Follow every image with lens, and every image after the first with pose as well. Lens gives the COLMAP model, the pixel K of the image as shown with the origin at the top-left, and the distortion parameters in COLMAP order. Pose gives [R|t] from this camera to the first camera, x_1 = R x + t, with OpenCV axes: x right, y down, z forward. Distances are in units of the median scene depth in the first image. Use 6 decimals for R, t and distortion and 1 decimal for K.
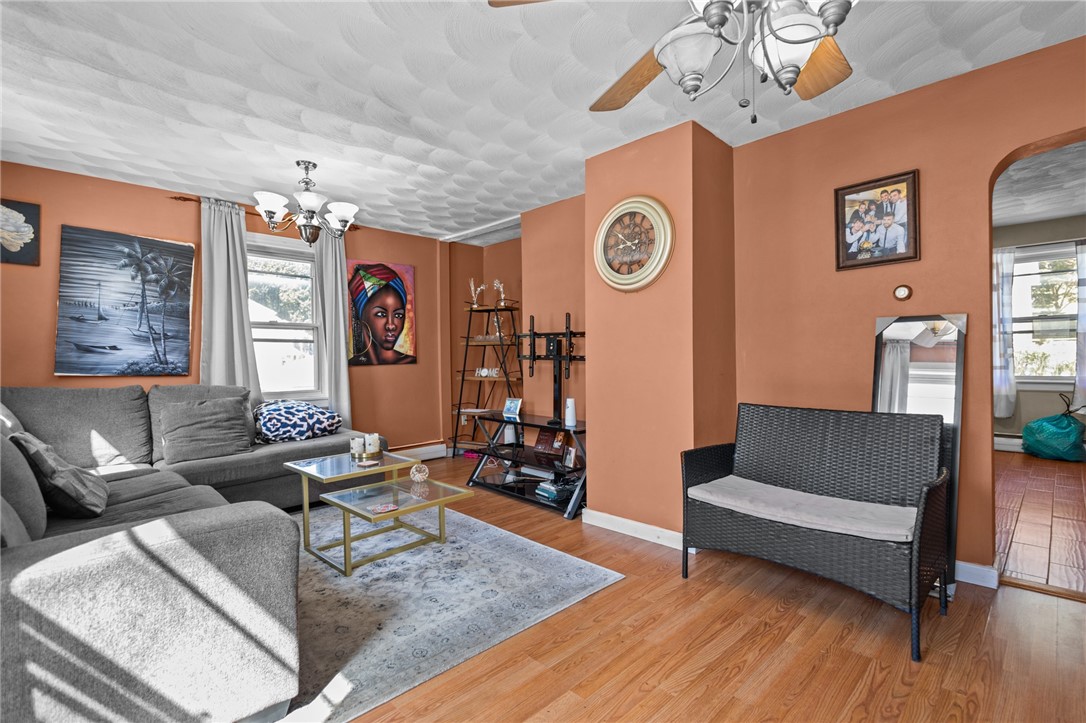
lens RADIAL K [[506.0, 0, 550.8], [0, 506.0, 363.0], [0, 0, 1]] dist [0.005780, 0.000099]
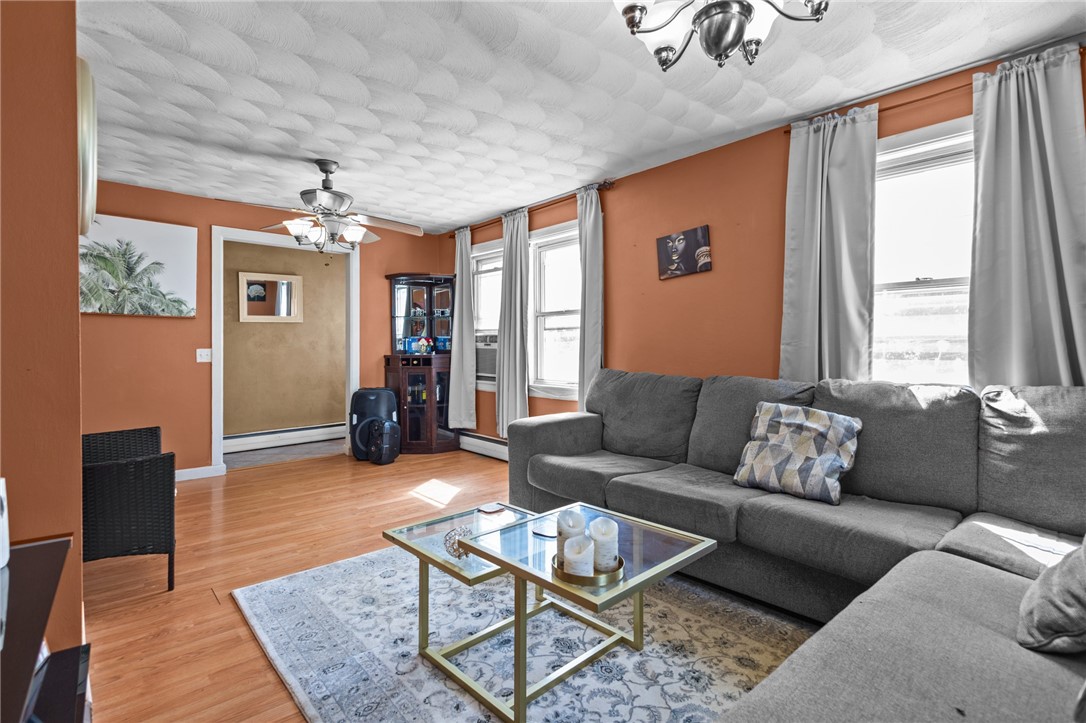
lens RADIAL K [[506.0, 0, 536.1], [0, 506.0, 354.6], [0, 0, 1]] dist [0.005780, 0.000099]
pose [[-0.997478, 0.012220, 0.069923, -0.330209], [0.013248, 0.999811, 0.014247, -0.002297], [-0.069735, 0.015138, -0.997451, 1.328153]]
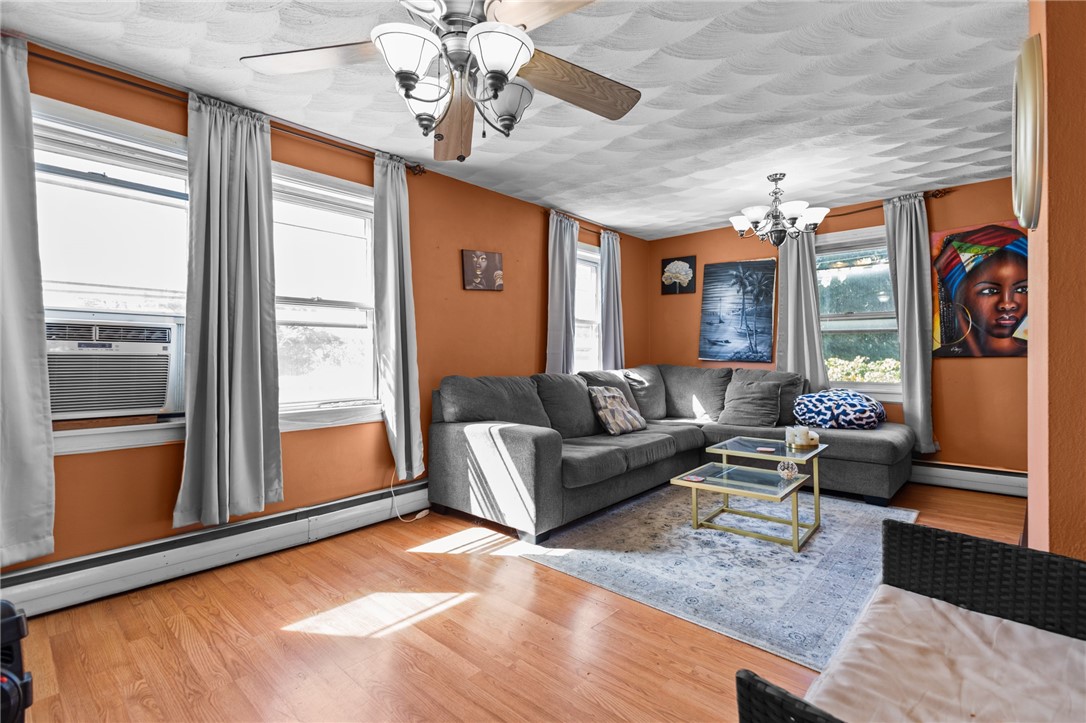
lens RADIAL K [[506.0, 0, 540.7], [0, 506.0, 356.2], [0, 0, 1]] dist [0.005780, 0.000099]
pose [[0.032450, 0.019742, -0.999278, 0.579326], [-0.005335, 0.999794, 0.019579, -0.013828], [0.999459, 0.004696, 0.032549, 0.420883]]
